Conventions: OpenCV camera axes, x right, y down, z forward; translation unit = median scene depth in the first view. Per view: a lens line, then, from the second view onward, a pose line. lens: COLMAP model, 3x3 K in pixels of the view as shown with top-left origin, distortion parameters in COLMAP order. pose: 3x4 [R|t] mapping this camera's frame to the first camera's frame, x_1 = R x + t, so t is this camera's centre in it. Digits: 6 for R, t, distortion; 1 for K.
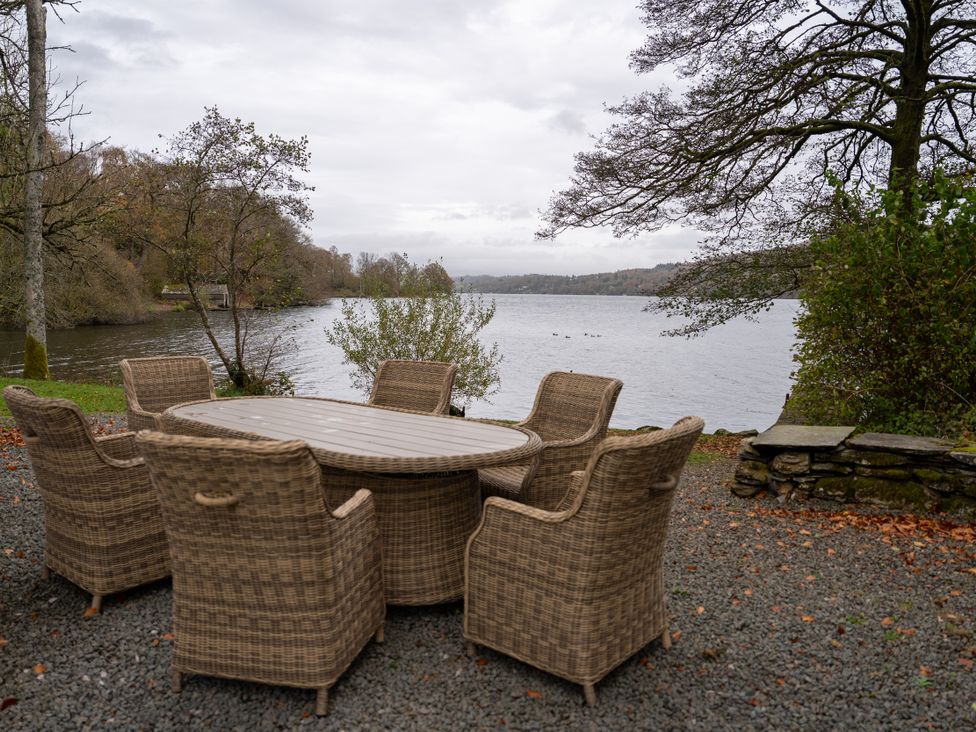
lens RADIAL K [[451.5, 0, 488.0], [0, 451.5, 366.0], [0, 0, 1]] dist [-0.027883, 0.000354]
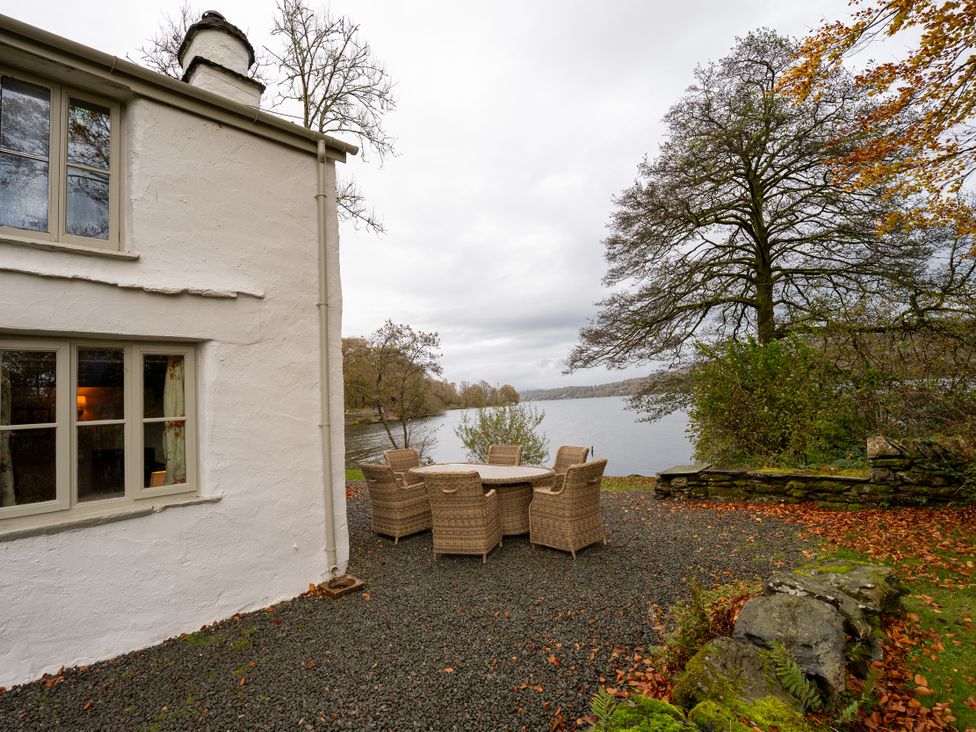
lens RADIAL K [[523.7, 0, 488.0], [0, 523.7, 366.0], [0, 0, 1]] dist [-0.000621, 0.000113]
pose [[0.987012, -0.080994, -0.138731, 0.115526], [0.056923, 0.983896, -0.169433, 0.029020], [0.150220, 0.159336, 0.975728, -1.226397]]
